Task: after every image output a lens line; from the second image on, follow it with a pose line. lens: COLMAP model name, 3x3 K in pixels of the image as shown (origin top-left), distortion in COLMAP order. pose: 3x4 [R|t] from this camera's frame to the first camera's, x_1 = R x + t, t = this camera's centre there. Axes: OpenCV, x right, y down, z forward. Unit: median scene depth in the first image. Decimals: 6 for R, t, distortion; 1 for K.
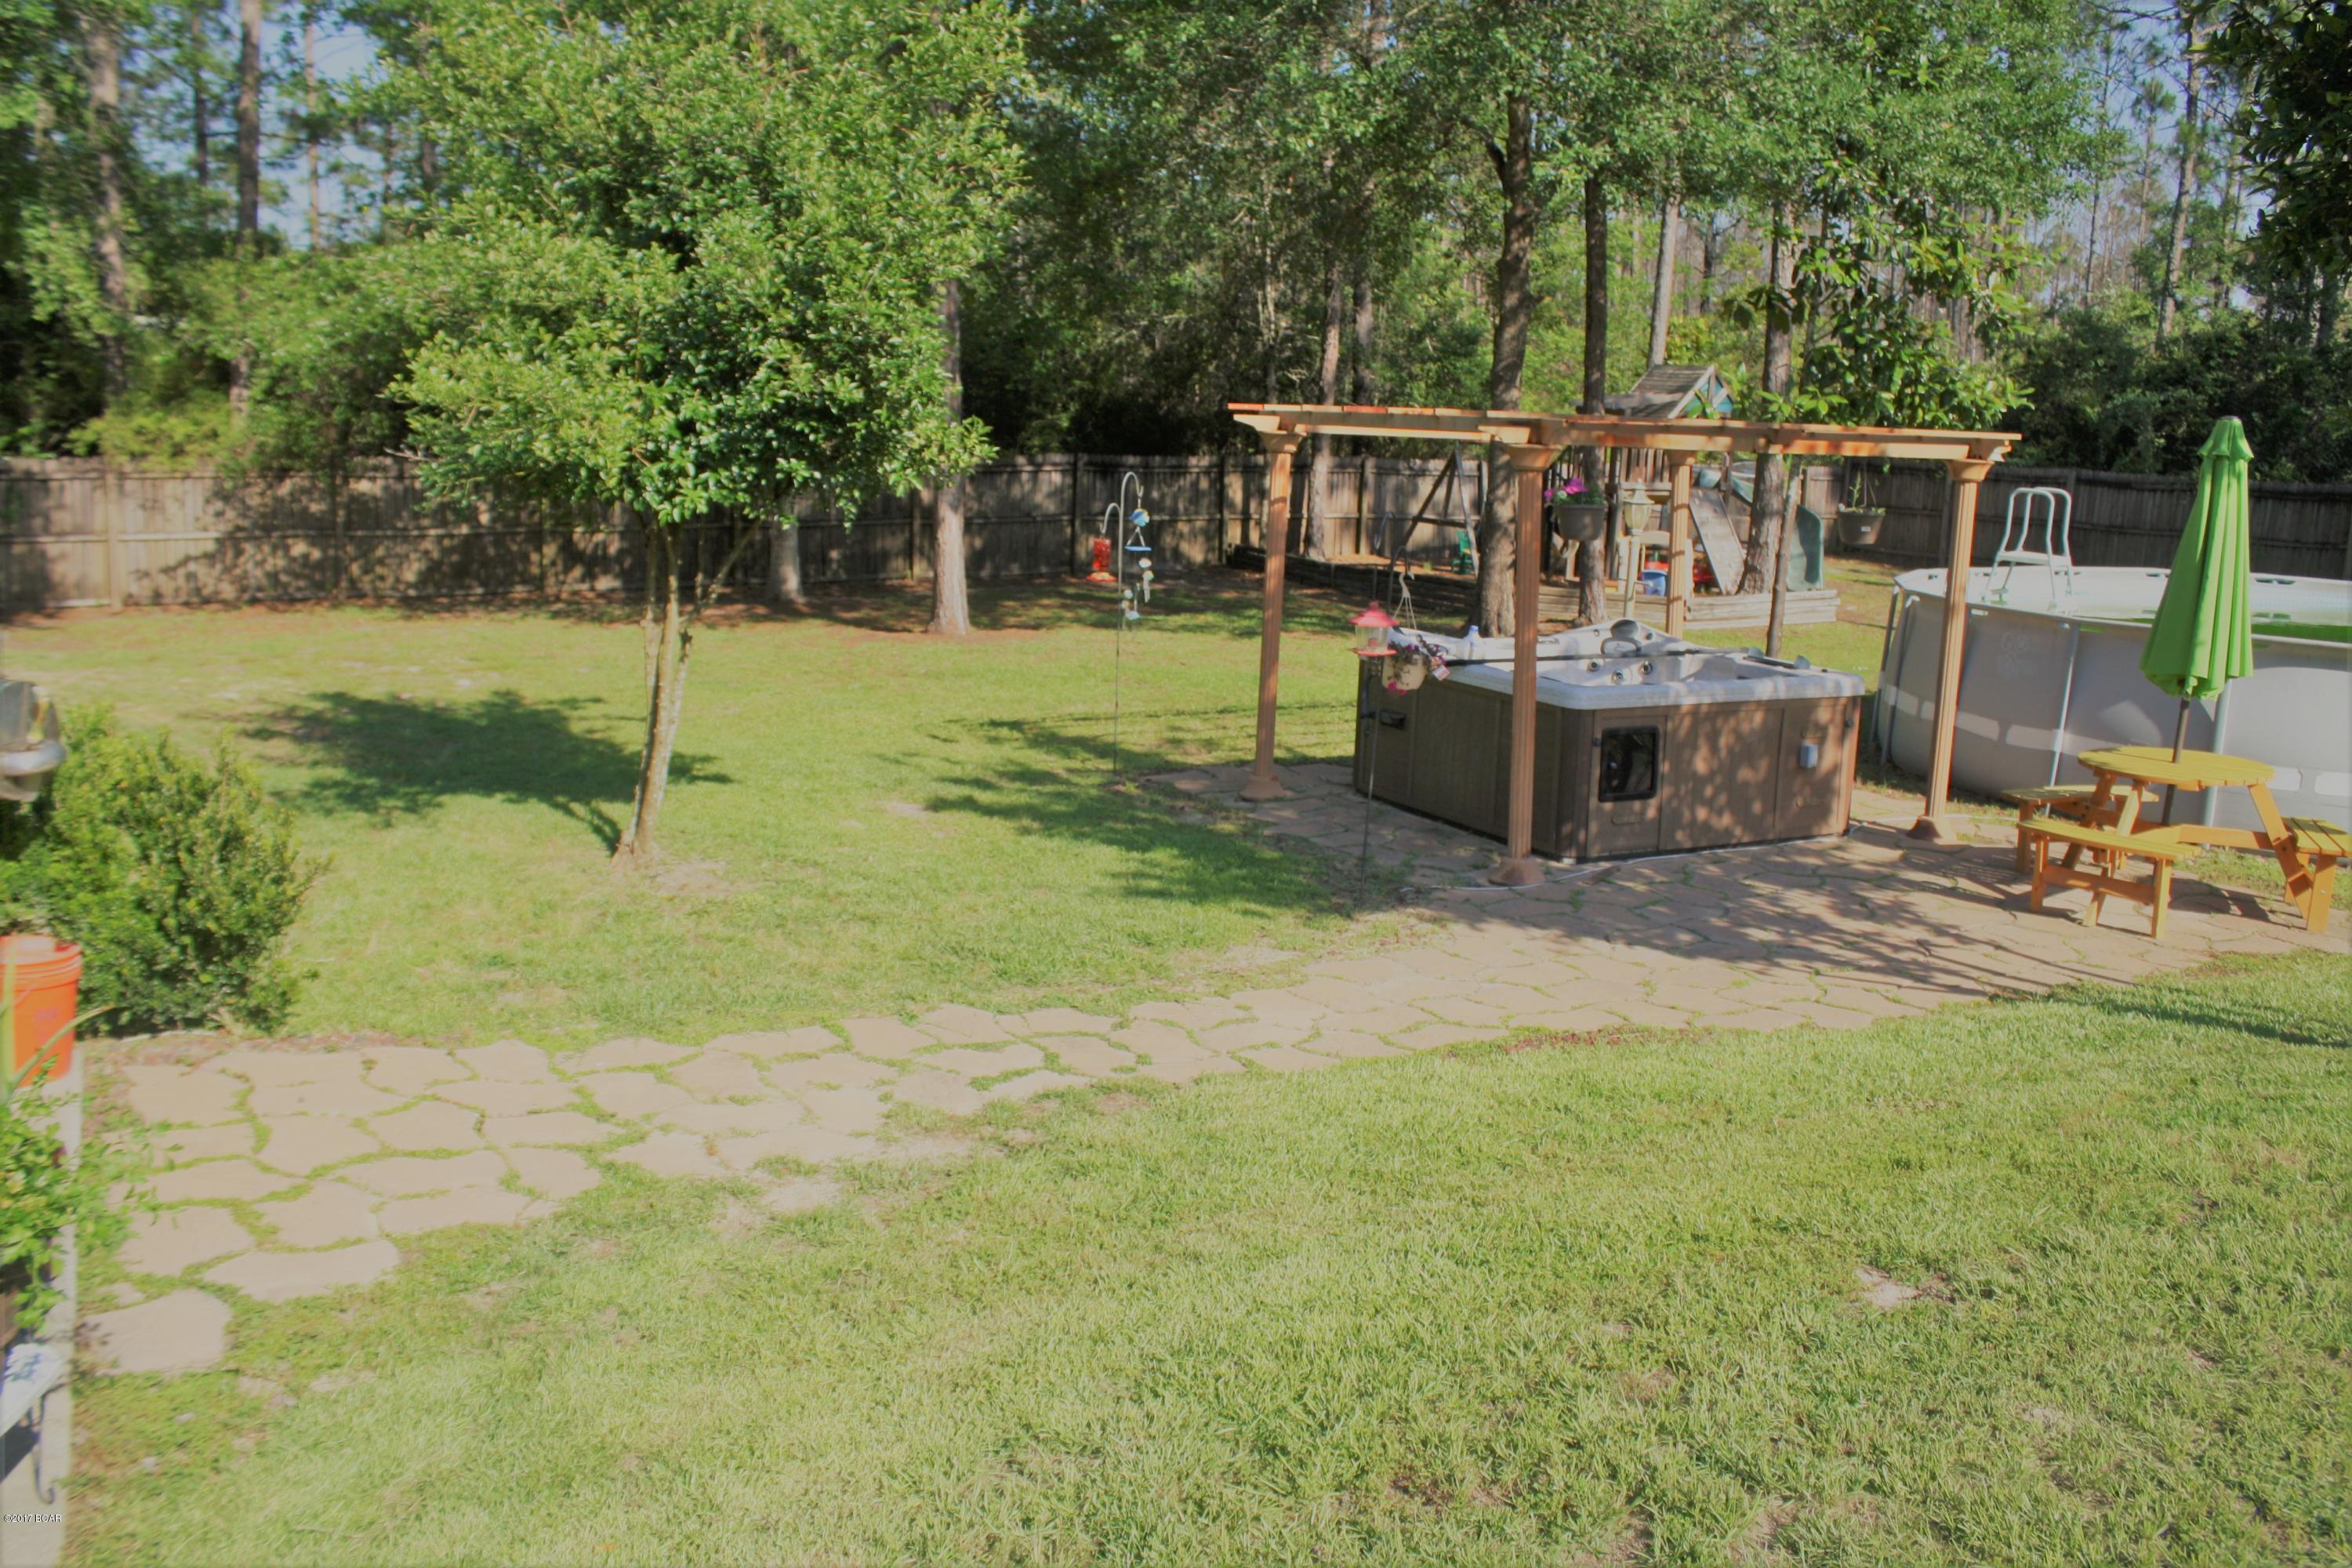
lens RADIAL K [[1998.4, 0, 1182.8], [0, 1998.4, 757.9], [0, 0, 1]] dist [-0.160400, 0.150126]
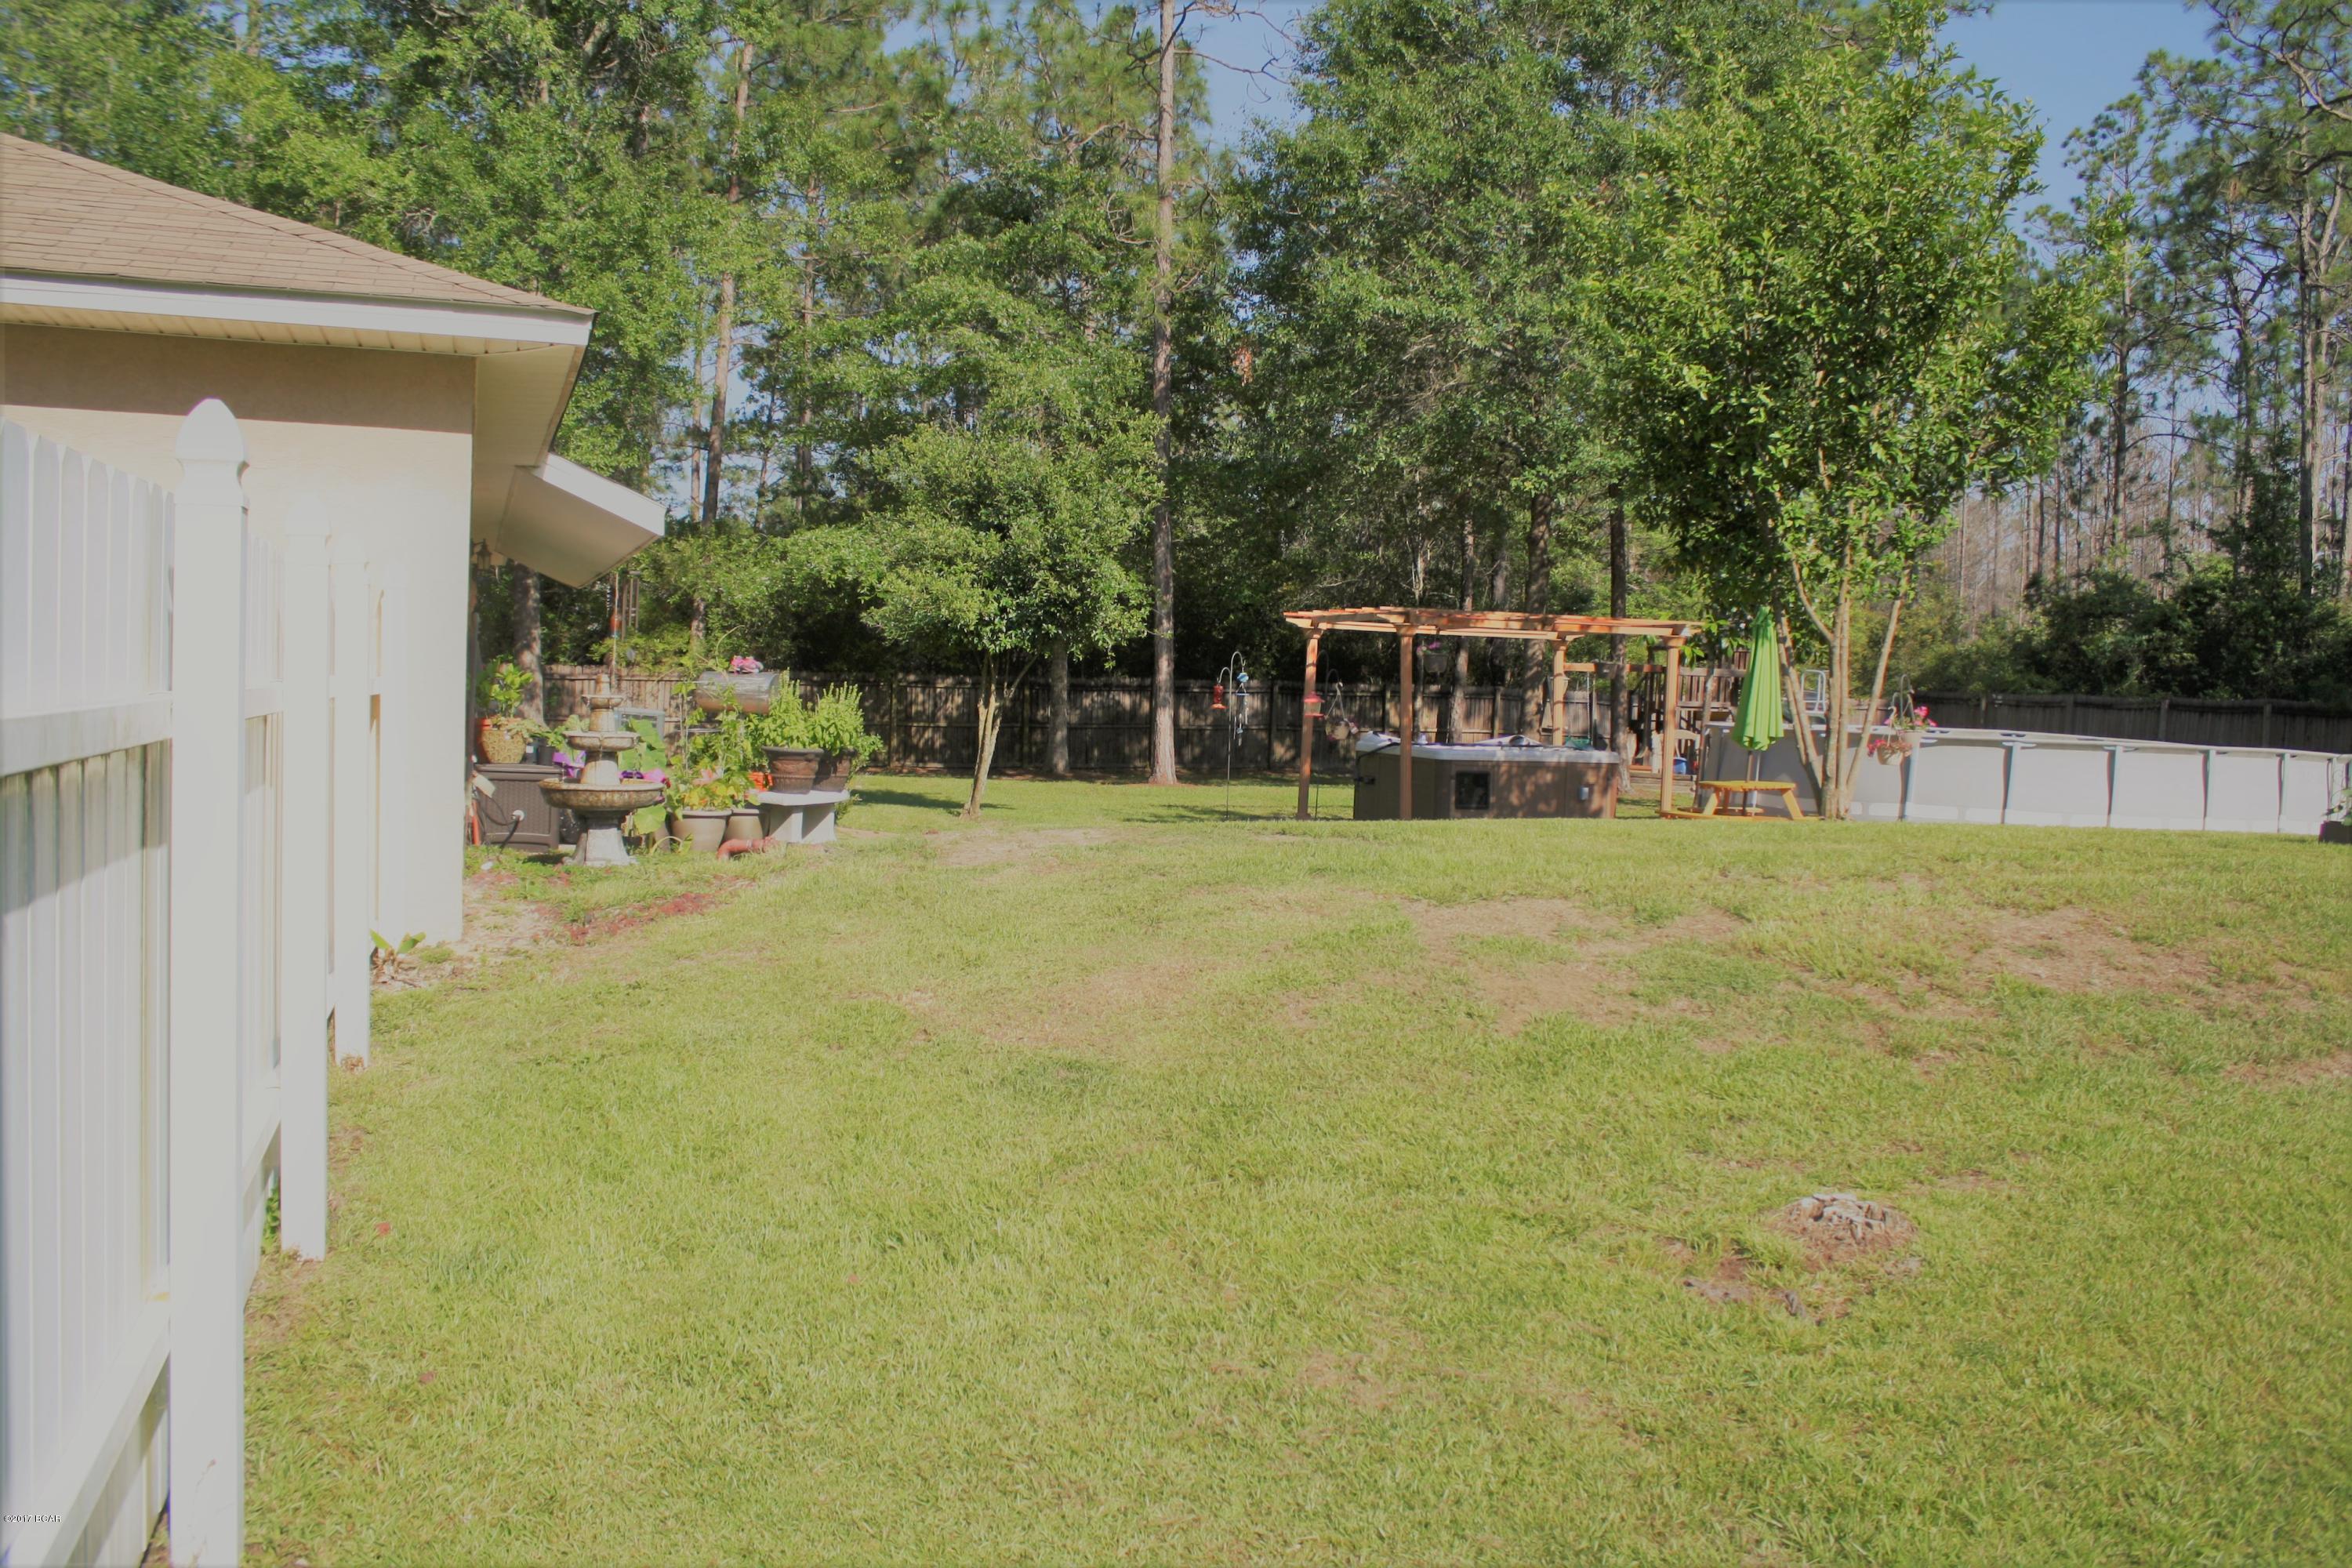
lens RADIAL K [[1998.4, 0, 1182.8], [0, 1998.4, 757.9], [0, 0, 1]] dist [-0.160400, 0.150126]
pose [[0.989935, 0.007067, -0.141348, 0.276397], [-0.026646, 0.990197, -0.137115, 0.308749], [0.138993, 0.139501, 0.980418, -1.187778]]
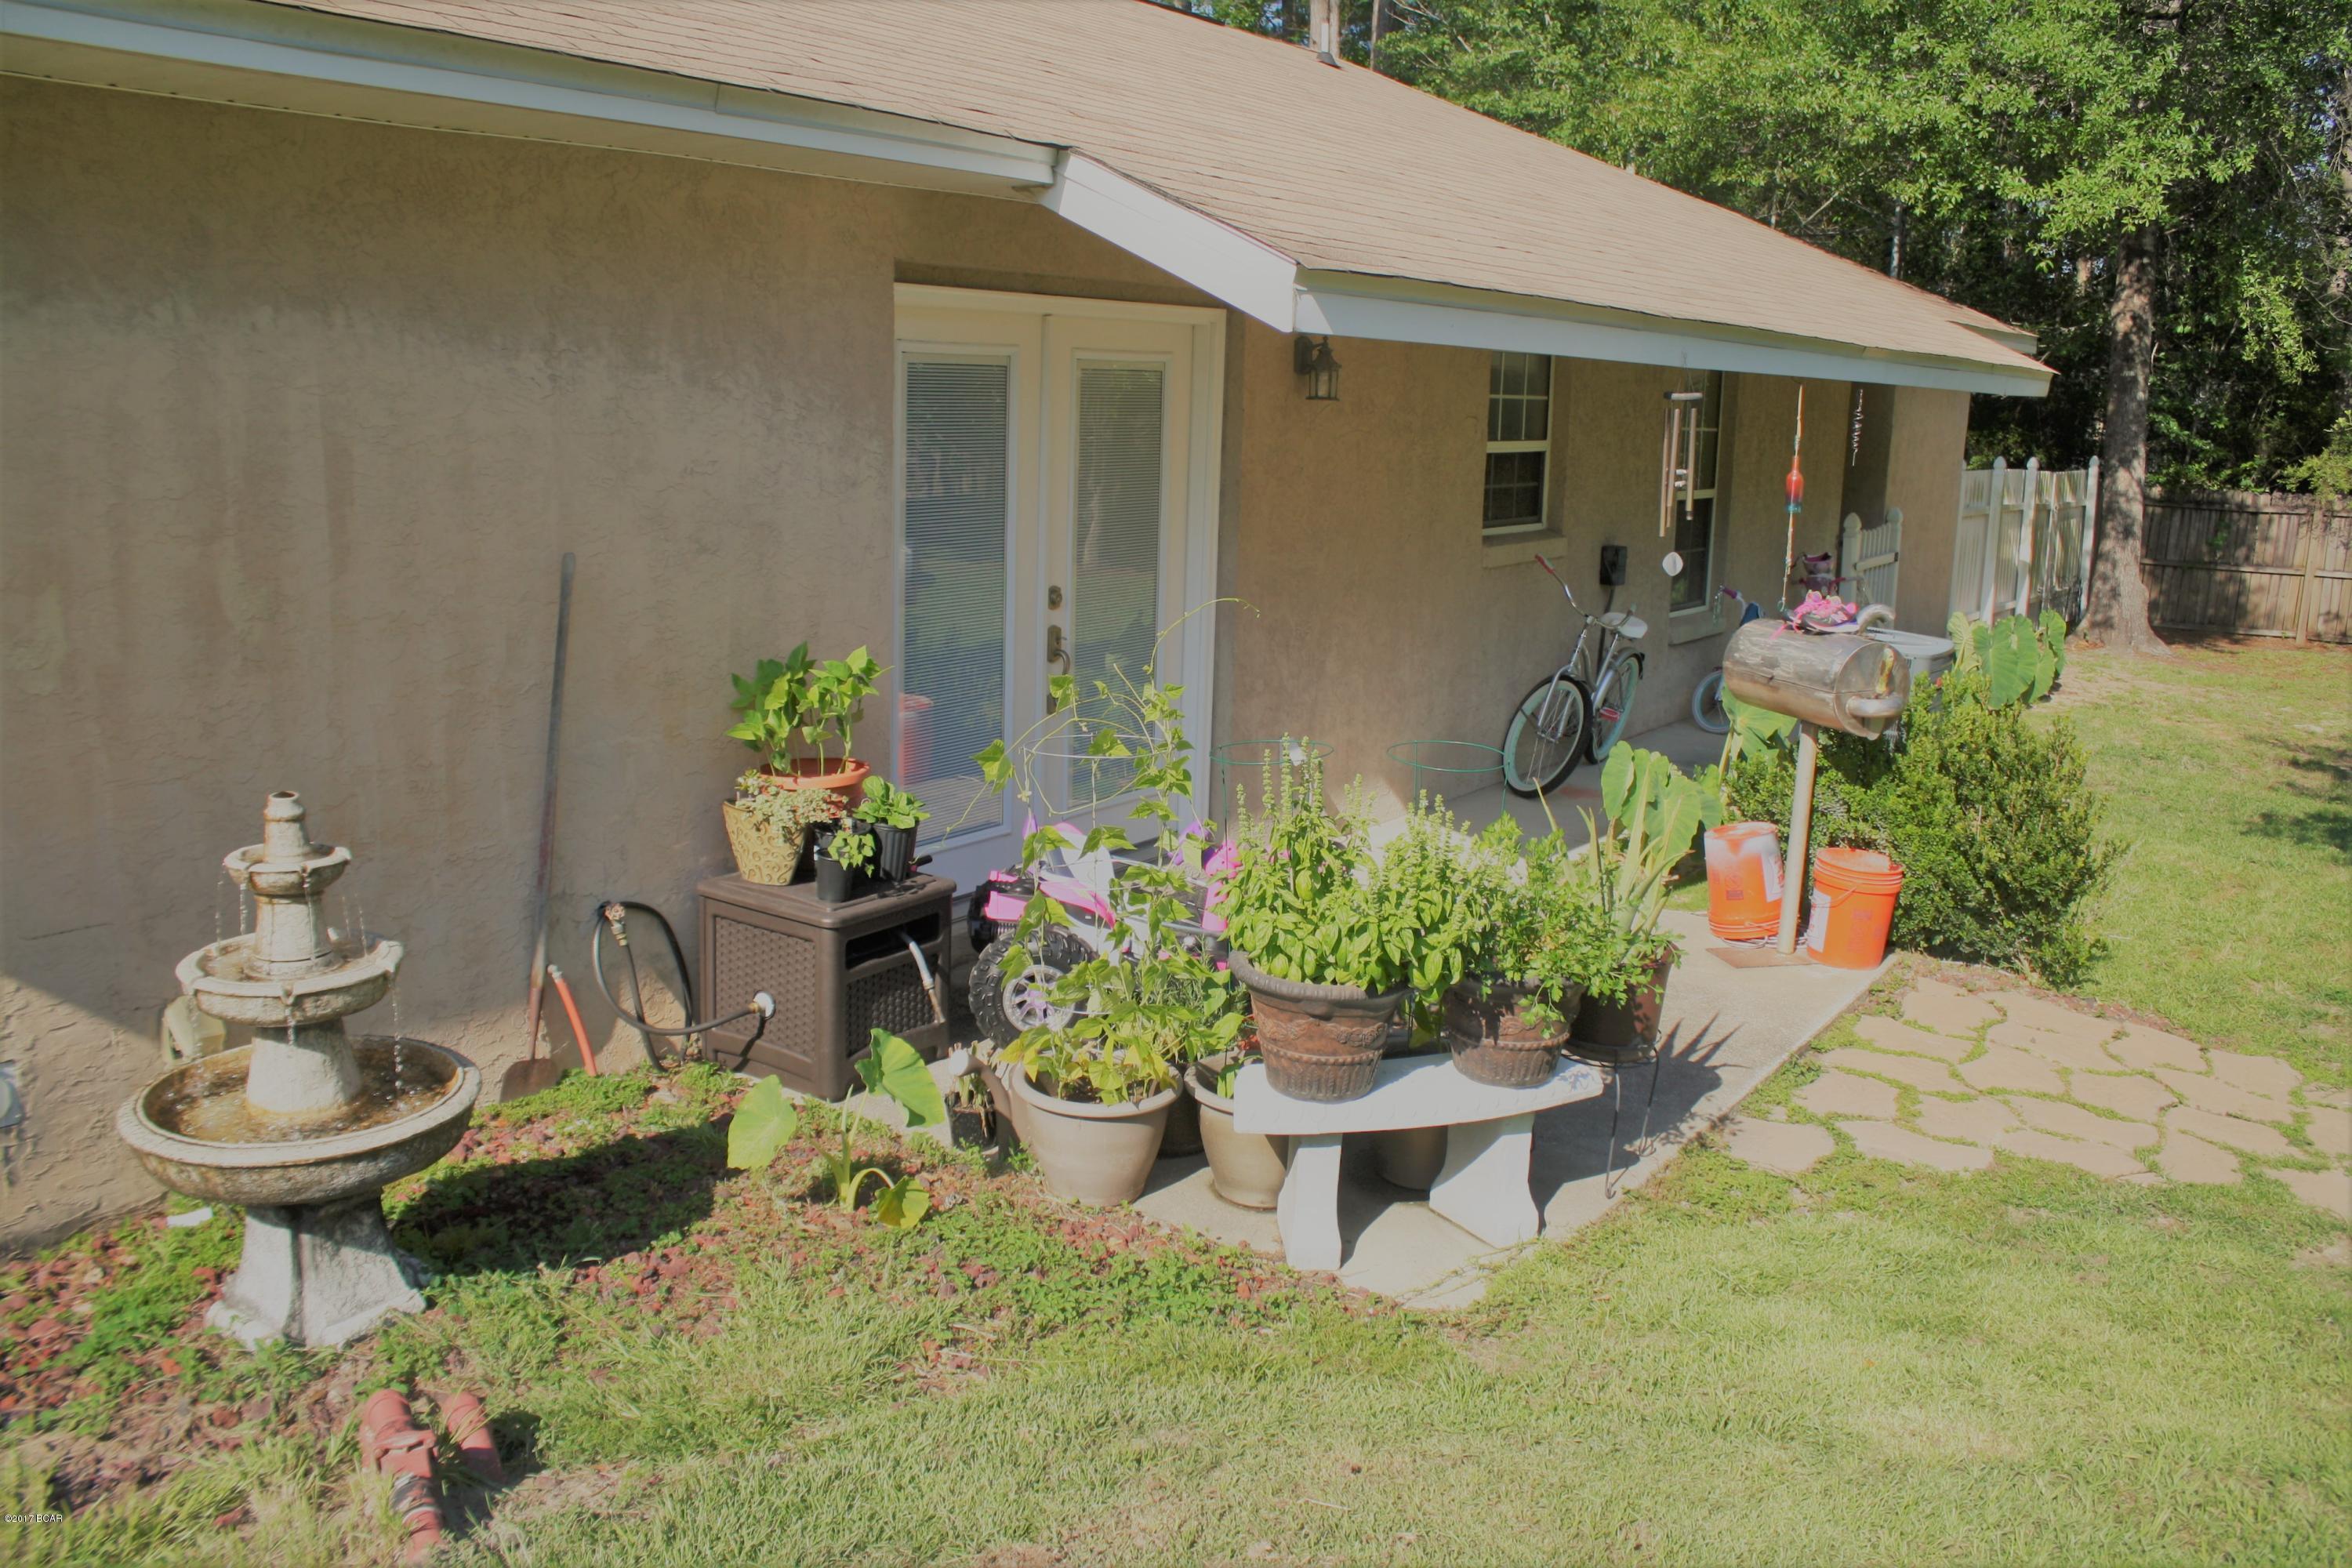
lens RADIAL K [[1998.4, 0, 1182.8], [0, 1998.4, 757.9], [0, 0, 1]] dist [-0.160400, 0.150126]
pose [[0.464068, 0.150747, -0.872878, 0.191946], [-0.169524, 0.982313, 0.079519, 0.005619], [0.869426, 0.111072, 0.481416, 0.003036]]
